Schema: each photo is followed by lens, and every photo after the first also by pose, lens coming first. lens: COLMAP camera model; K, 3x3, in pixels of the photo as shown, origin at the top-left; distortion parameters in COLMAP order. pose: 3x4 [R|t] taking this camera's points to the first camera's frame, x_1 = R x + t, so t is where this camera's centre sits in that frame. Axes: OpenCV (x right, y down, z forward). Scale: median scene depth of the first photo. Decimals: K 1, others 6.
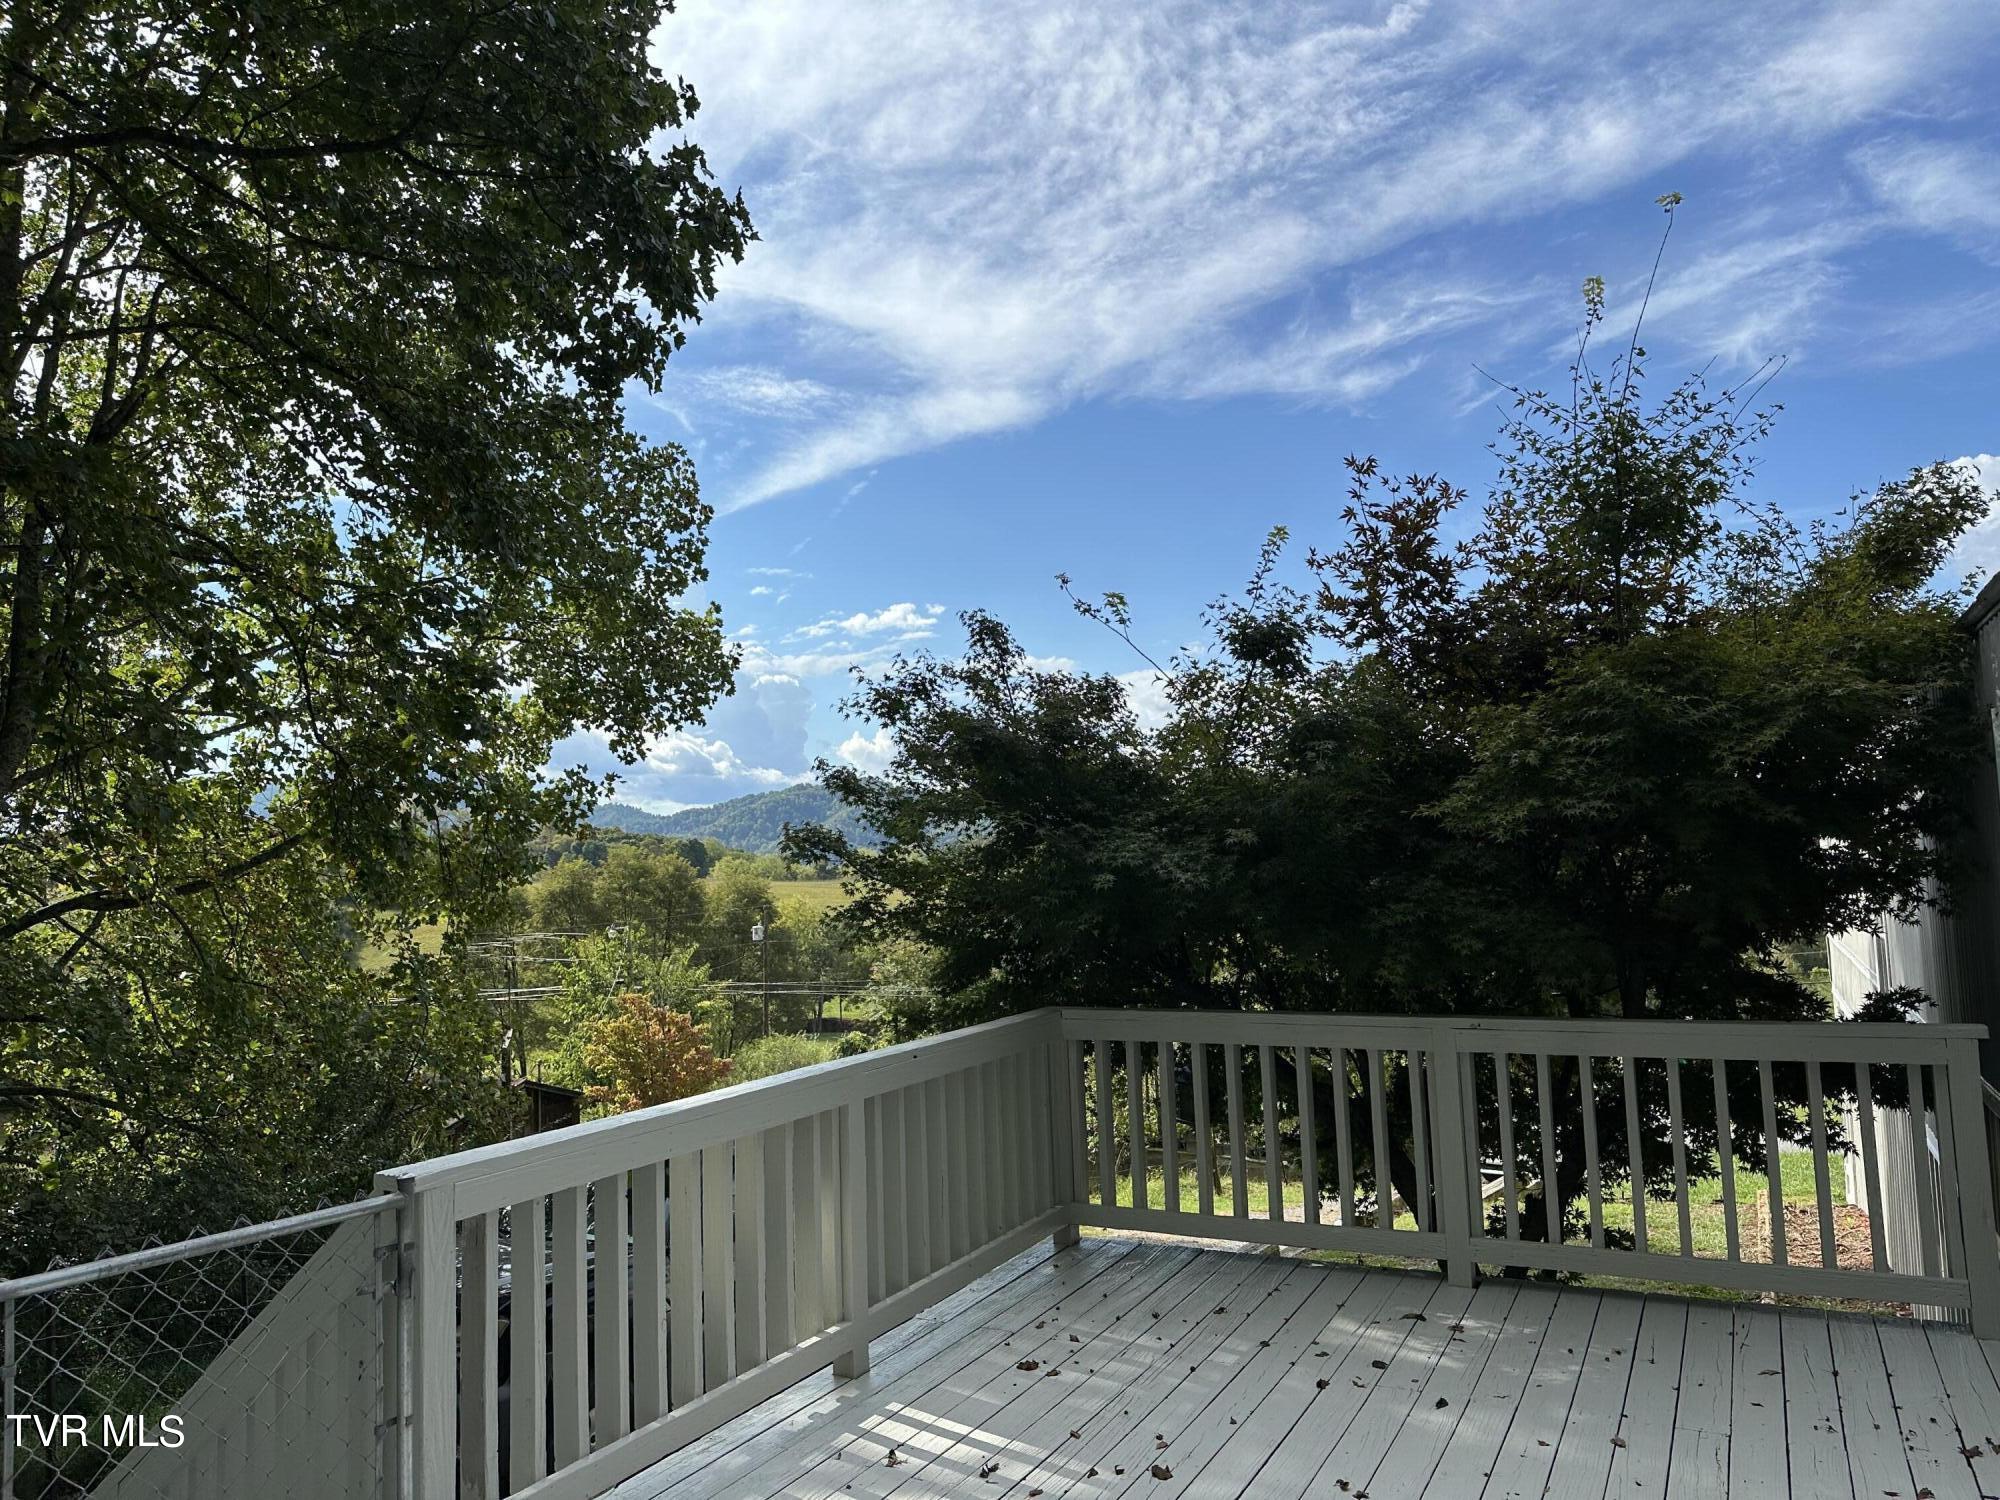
lens RADIAL K [[1441.9, 0, 1000.0], [0, 1441.9, 750.0], [0, 0, 1]] dist [0.005280, 0.004035]
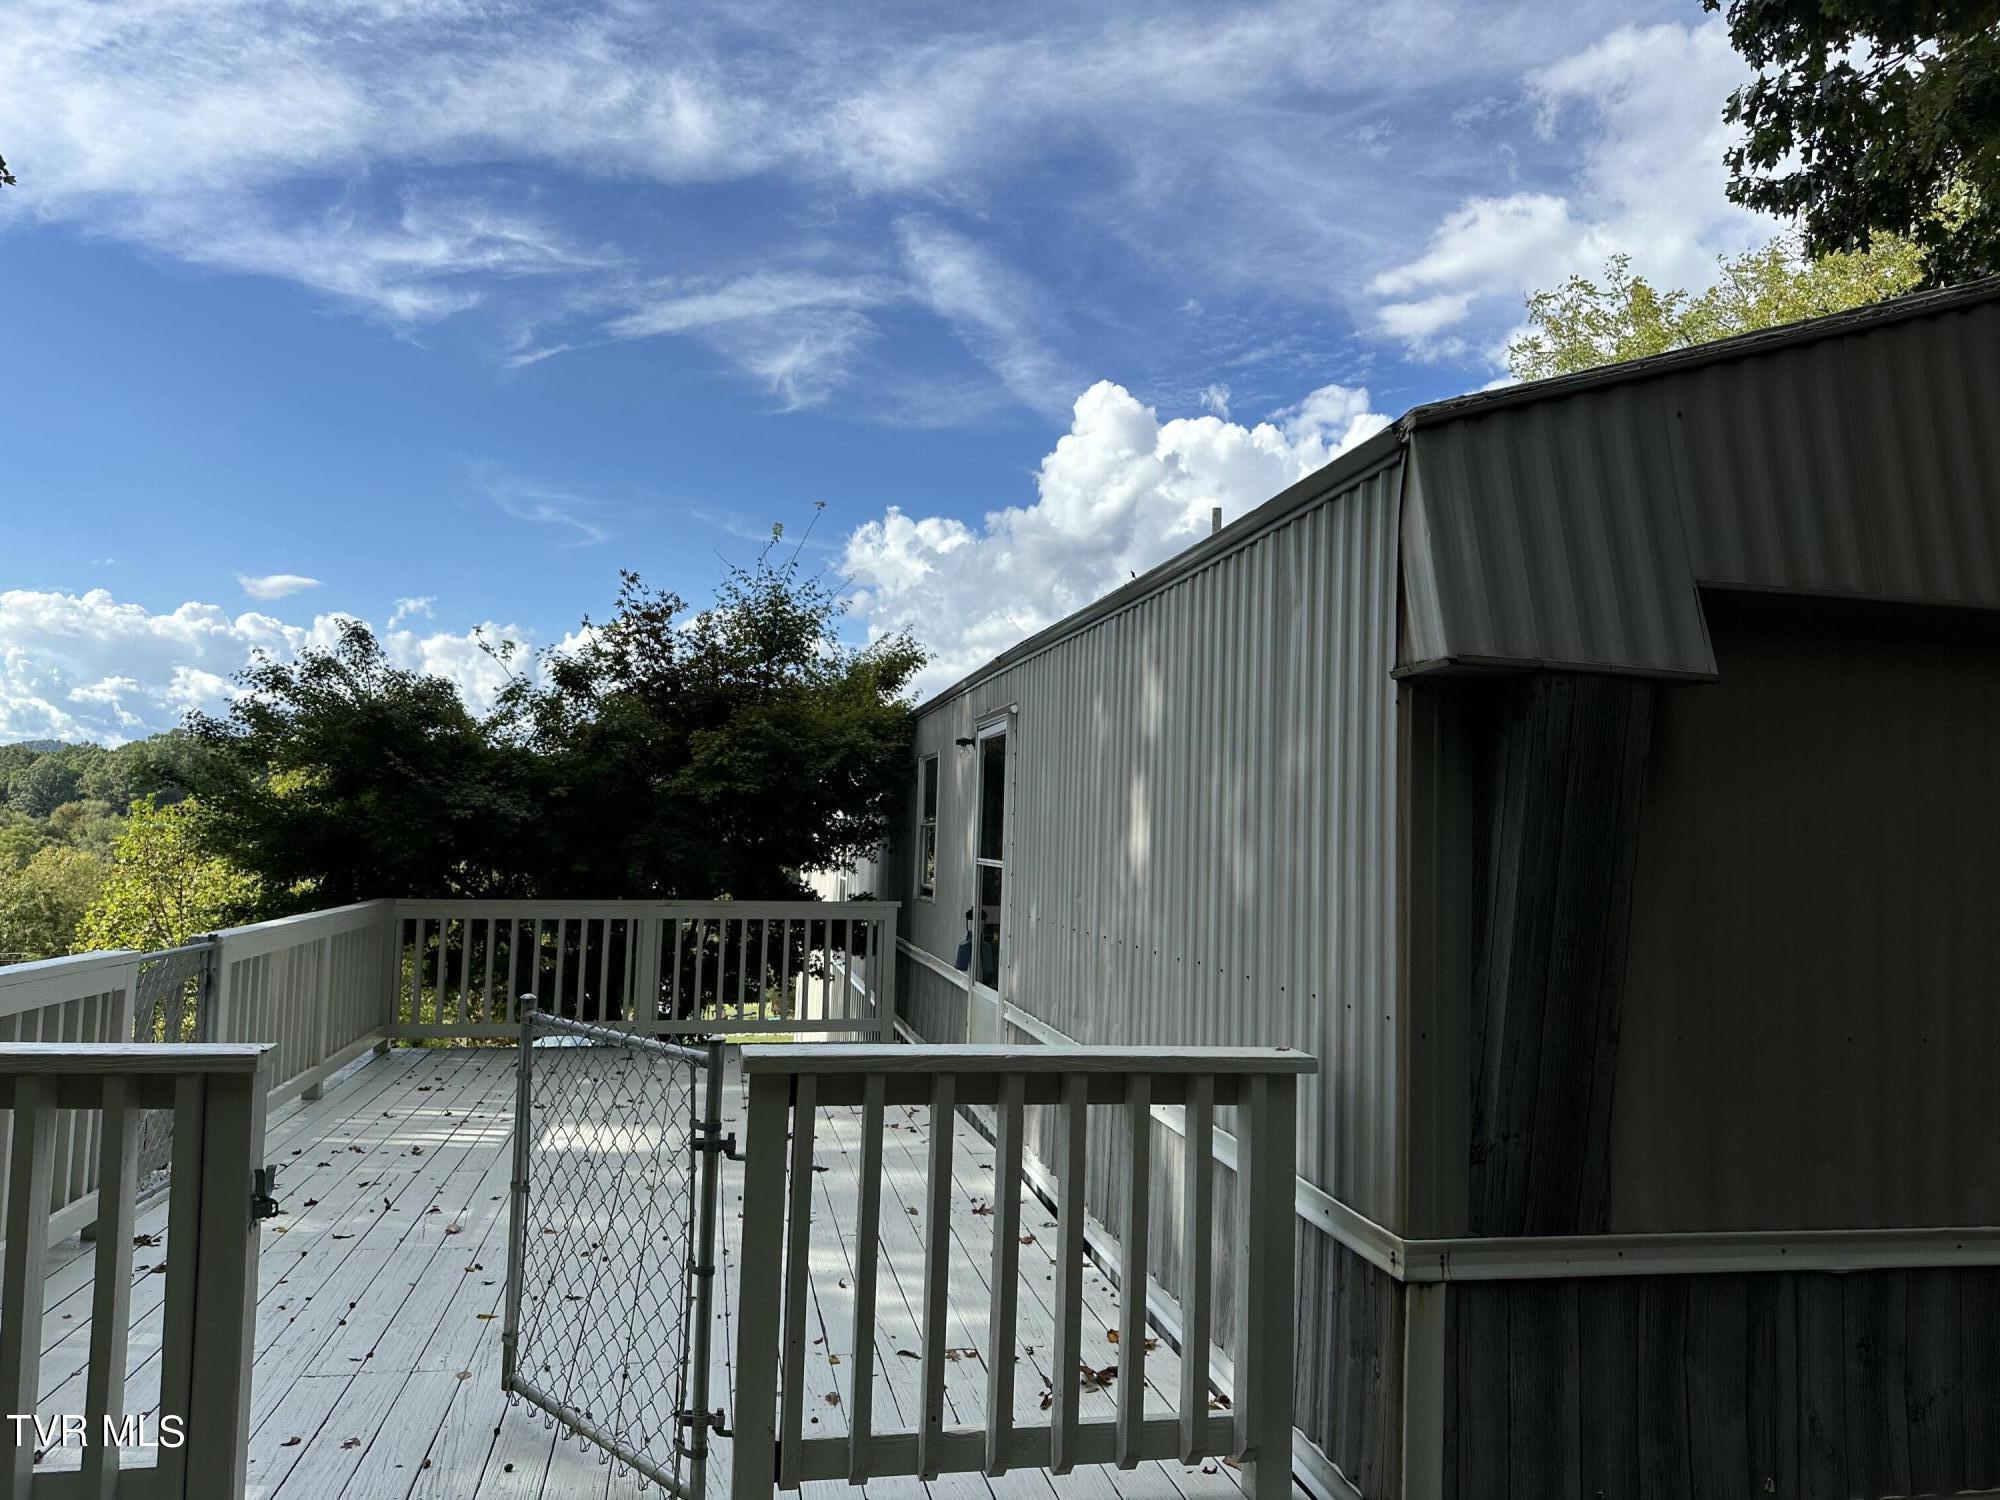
lens RADIAL K [[1441.9, 0, 1000.0], [0, 1441.9, 750.0], [0, 0, 1]] dist [0.005280, 0.004035]
pose [[0.784128, 0.093702, 0.613484, -0.440851], [-0.105365, 0.994285, -0.017191, -0.012088], [-0.611589, -0.051160, 0.789520, -0.629757]]
